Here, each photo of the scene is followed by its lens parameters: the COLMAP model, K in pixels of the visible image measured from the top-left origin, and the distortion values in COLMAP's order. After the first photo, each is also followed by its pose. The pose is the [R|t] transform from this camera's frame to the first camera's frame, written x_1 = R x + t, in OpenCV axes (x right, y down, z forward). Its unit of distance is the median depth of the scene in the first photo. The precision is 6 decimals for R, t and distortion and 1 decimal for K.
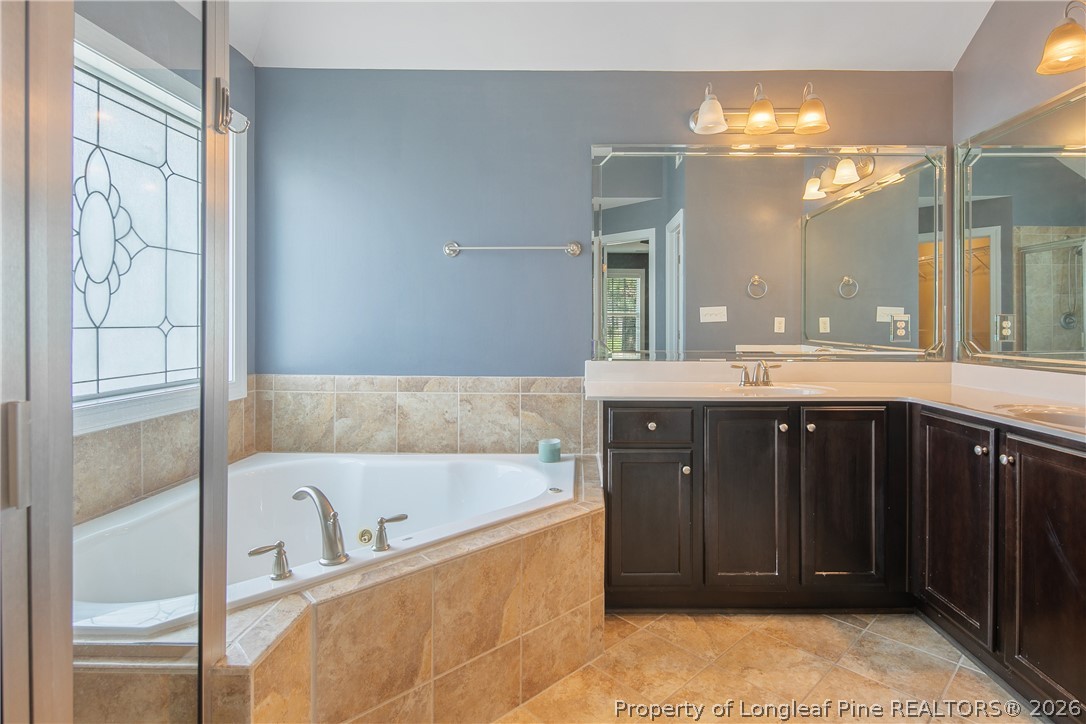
lens RADIAL K [[542.7, 0, 584.8], [0, 542.7, 323.3], [0, 0, 1]] dist [0.000377, -0.001389]
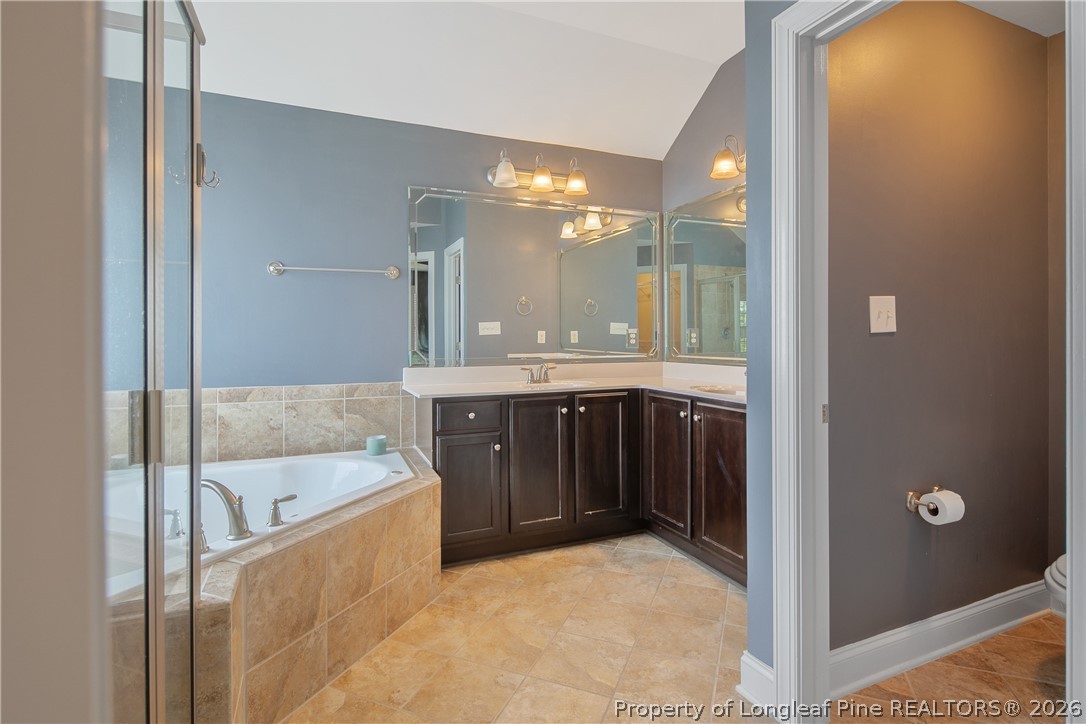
lens RADIAL K [[528.1, 0, 545.1], [0, 528.1, 337.5], [0, 0, 1]] dist [0.001402, -0.001310]
pose [[0.921691, -0.006605, 0.387870, -0.197296], [0.006121, 0.999978, 0.002483, 0.001999], [-0.387878, 0.000086, 0.921711, -0.219270]]
